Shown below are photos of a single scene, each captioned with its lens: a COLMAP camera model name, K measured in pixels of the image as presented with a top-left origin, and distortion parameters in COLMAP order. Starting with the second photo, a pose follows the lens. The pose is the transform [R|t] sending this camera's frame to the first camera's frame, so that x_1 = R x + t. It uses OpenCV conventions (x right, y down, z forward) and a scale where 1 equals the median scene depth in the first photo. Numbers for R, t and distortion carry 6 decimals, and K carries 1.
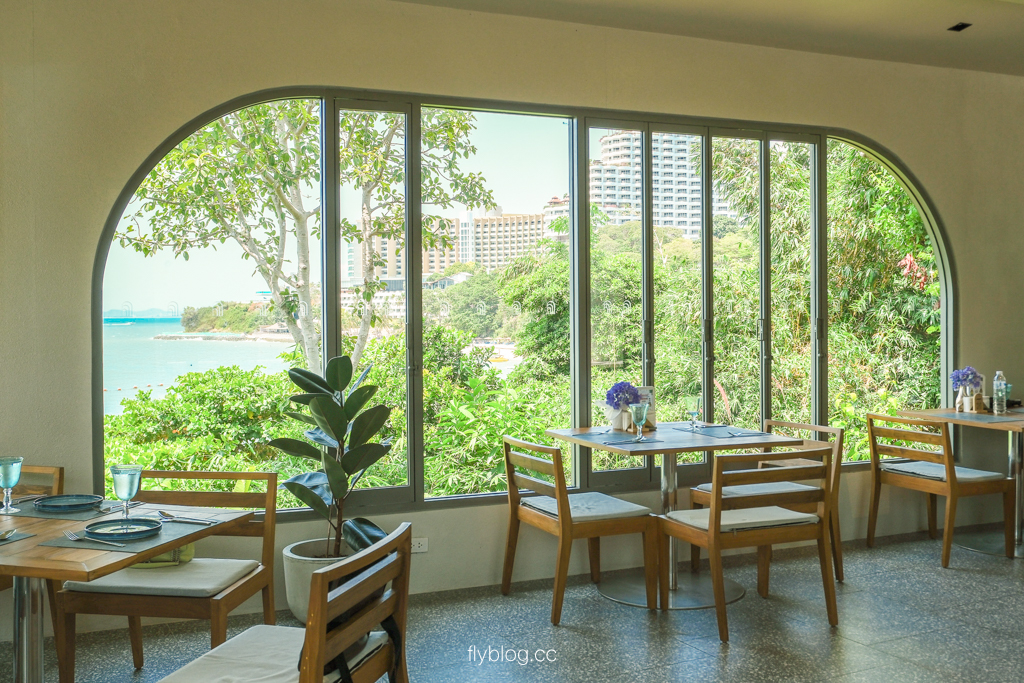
lens RADIAL K [[1035.6, 0, 511.0], [0, 1035.6, 337.4], [0, 0, 1]] dist [-0.022192, 0.000000]
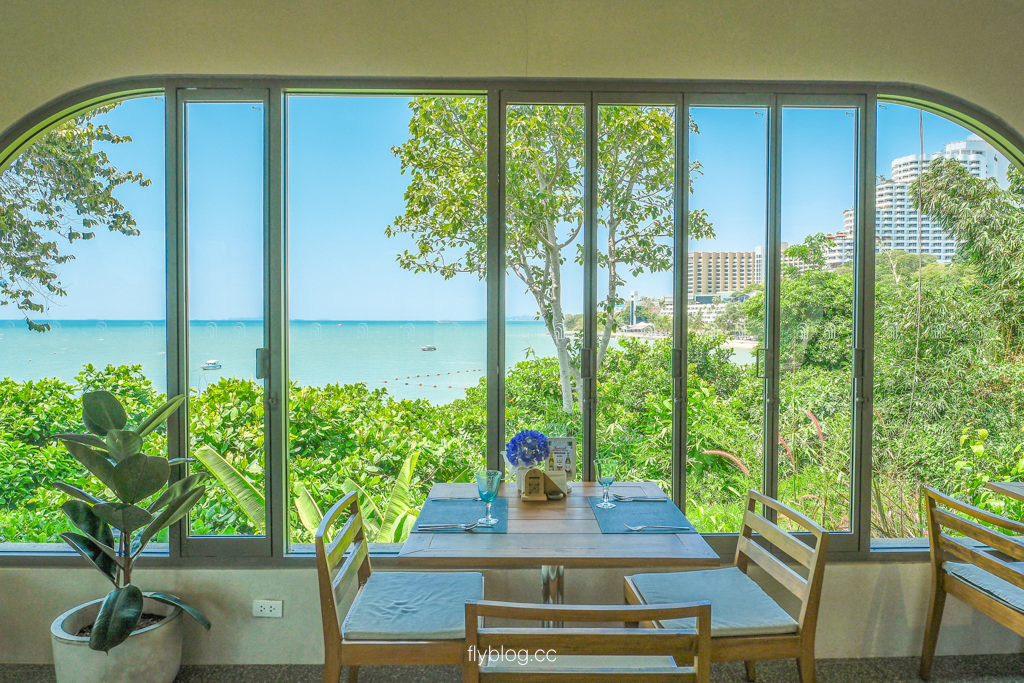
lens RADIAL K [[705.8, 0, 512.5], [0, 705.8, 347.6], [0, 0, 1]] dist [-0.021768, 0.003625]
pose [[0.928893, 0.024076, -0.369564, 0.074232], [-0.017610, 0.999627, 0.020862, -0.007368], [0.369929, -0.012870, 0.928971, 0.131540]]
